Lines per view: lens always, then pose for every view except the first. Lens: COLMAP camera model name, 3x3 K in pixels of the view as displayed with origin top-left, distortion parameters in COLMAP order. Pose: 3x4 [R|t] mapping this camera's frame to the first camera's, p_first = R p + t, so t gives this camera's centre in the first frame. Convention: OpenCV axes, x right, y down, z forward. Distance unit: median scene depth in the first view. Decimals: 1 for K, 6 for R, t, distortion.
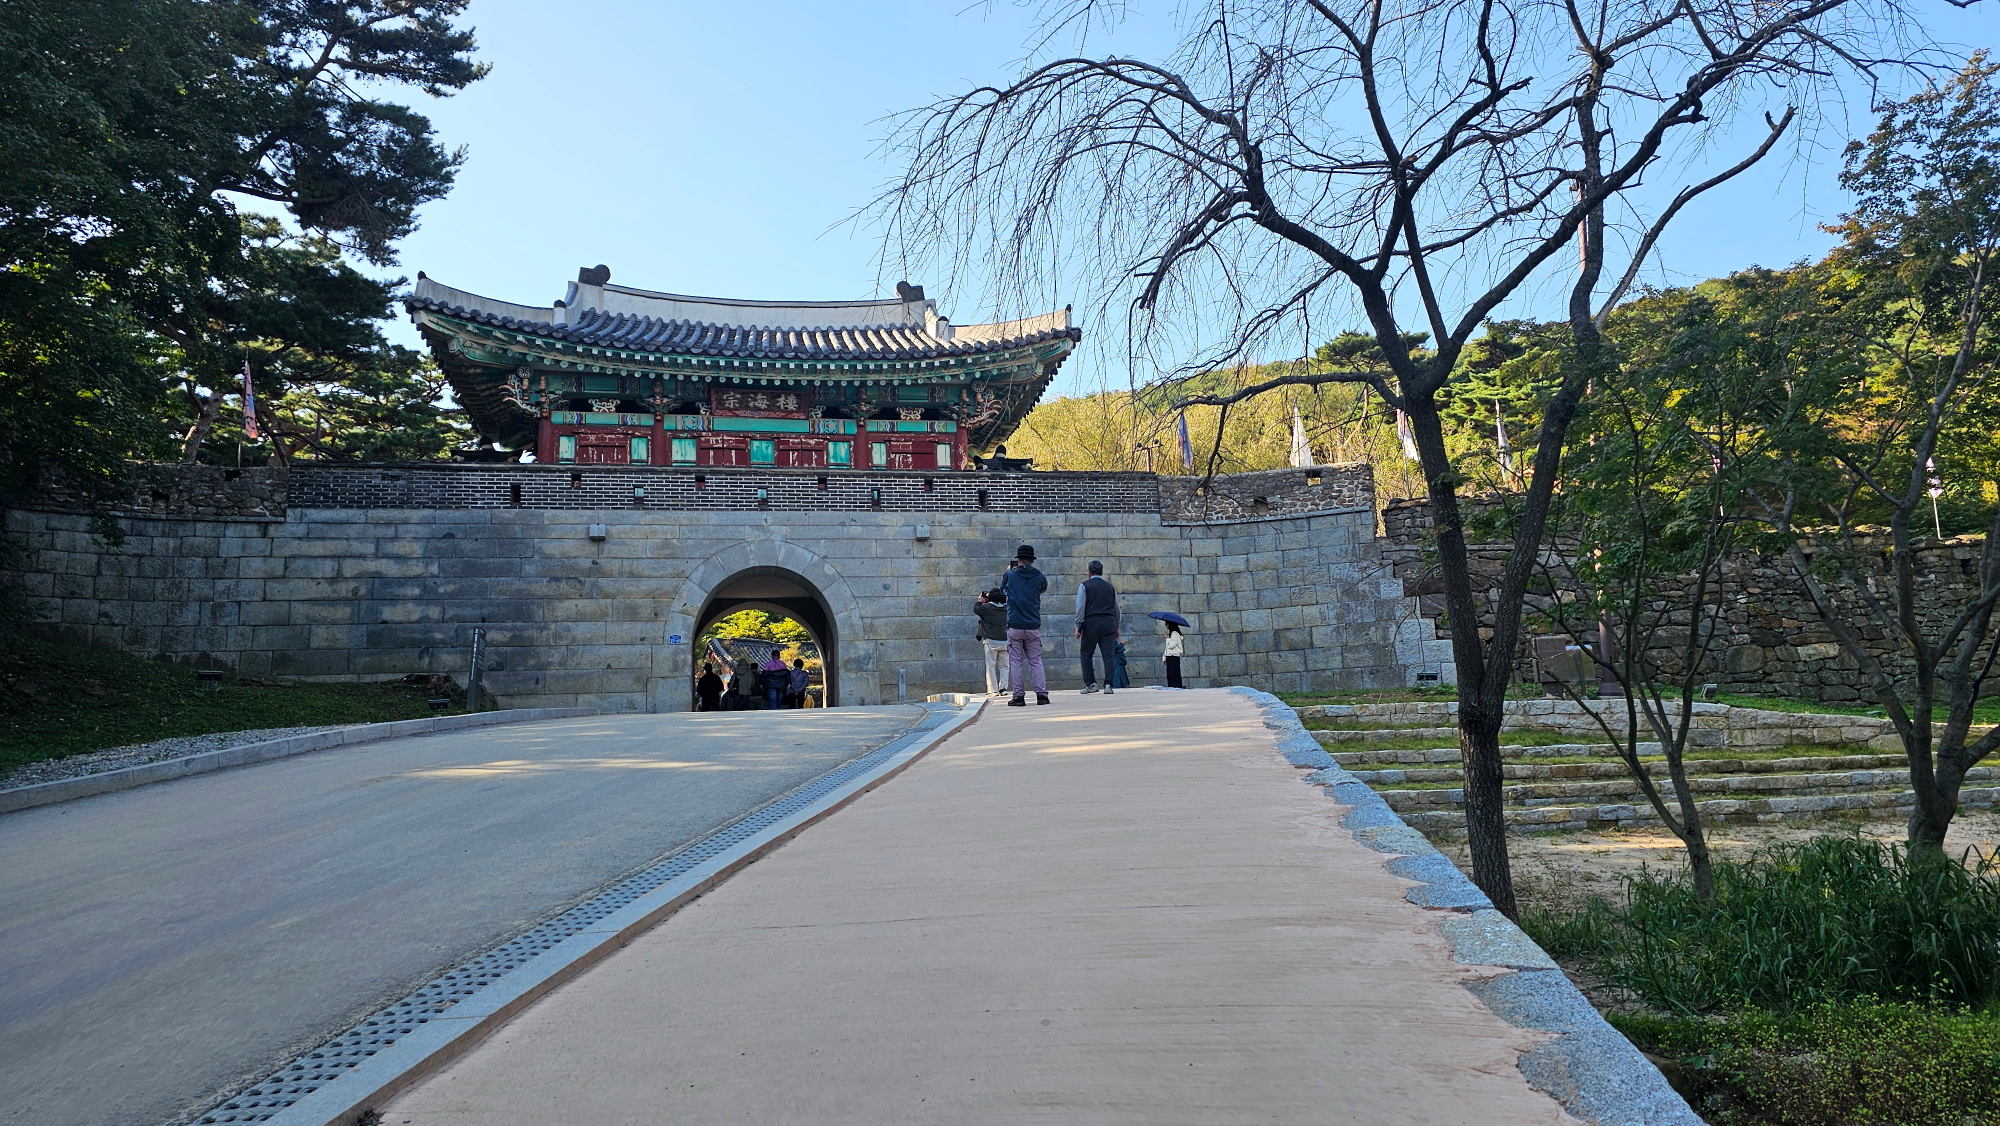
lens RADIAL K [[1346.4, 0, 1031.7], [0, 1346.4, 567.7], [0, 0, 1]] dist [0.063845, -0.071945]
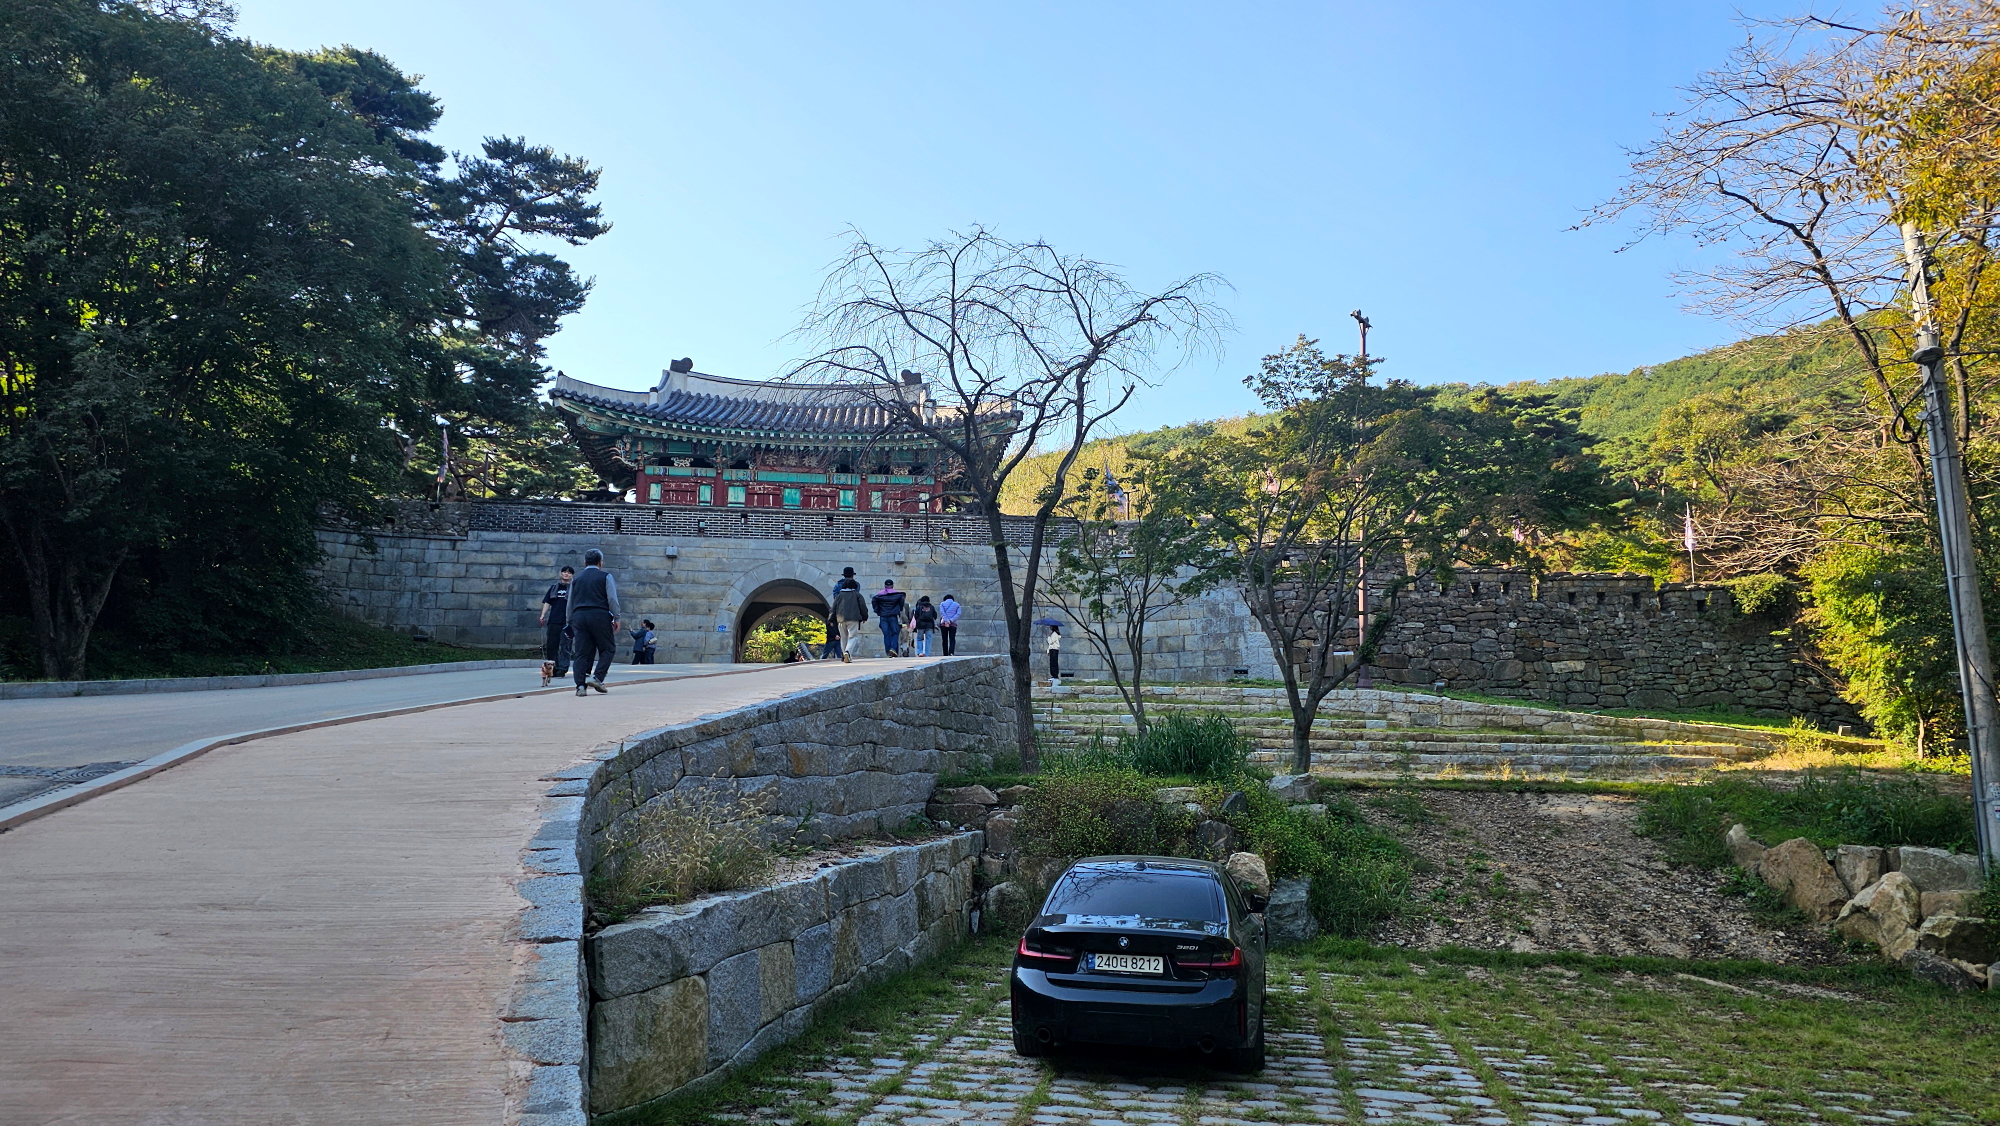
lens RADIAL K [[1346.9, 0, 998.3], [0, 1346.9, 583.1], [0, 0, 1]] dist [0.077406, -0.118721]
pose [[0.993248, 0.028513, -0.112456, 0.179211], [-0.029093, 0.999570, -0.003523, 0.001610], [0.112307, 0.006771, 0.993650, -0.373159]]
